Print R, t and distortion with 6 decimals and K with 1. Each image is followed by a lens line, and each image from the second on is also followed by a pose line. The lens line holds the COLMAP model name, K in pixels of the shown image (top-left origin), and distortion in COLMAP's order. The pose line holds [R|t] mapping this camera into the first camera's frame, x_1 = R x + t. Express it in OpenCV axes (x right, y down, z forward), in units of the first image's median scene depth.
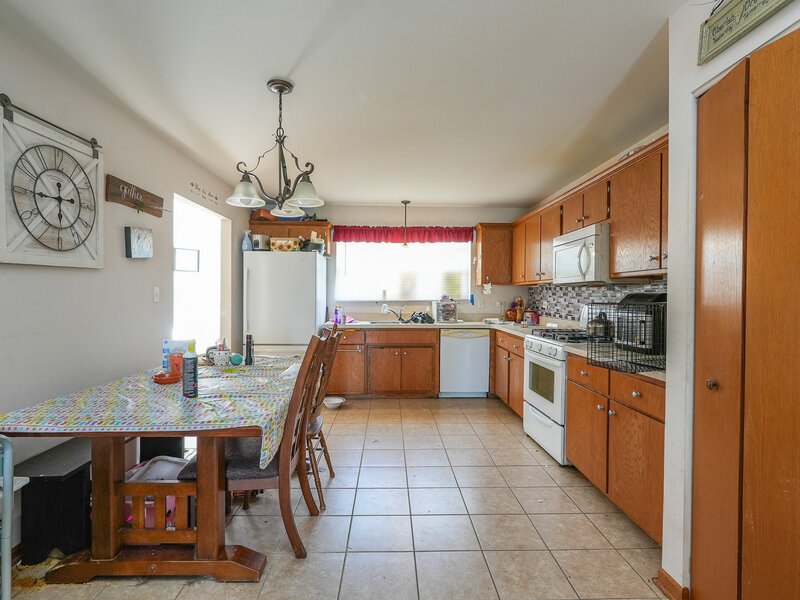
lens RADIAL K [[410.5, 0, 398.7], [0, 410.5, 300.8], [0, 0, 1]] dist [-0.015001, 0.004963]
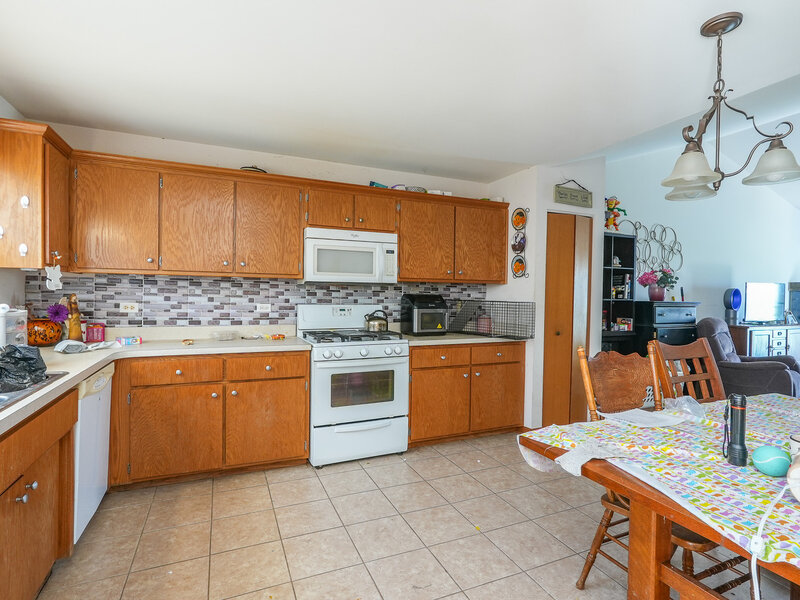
lens RADIAL K [[410.5, 0, 398.4], [0, 410.5, 301.5], [0, 0, 1]] dist [-0.015001, 0.004963]
pose [[-0.376657, -0.029701, 0.925876, -0.517313], [-0.003841, 0.999527, 0.030501, -0.028056], [-0.926345, 0.007932, -0.376593, 1.231448]]
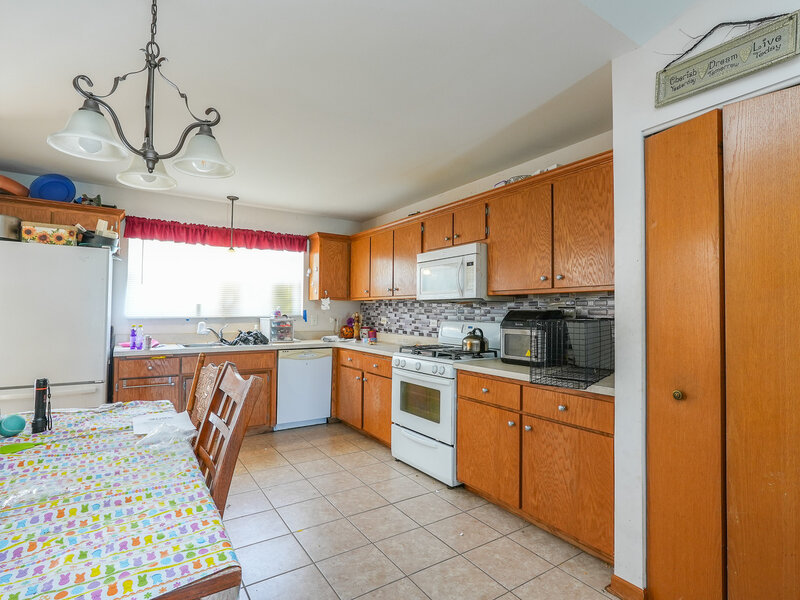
lens RADIAL K [[410.5, 0, 398.8], [0, 410.5, 301.0], [0, 0, 1]] dist [-0.015001, 0.004963]
pose [[0.849606, 0.015433, 0.527193, -0.196645], [0.003213, 0.999402, -0.034435, -0.005393], [-0.527409, 0.030950, 0.849048, 0.195390]]
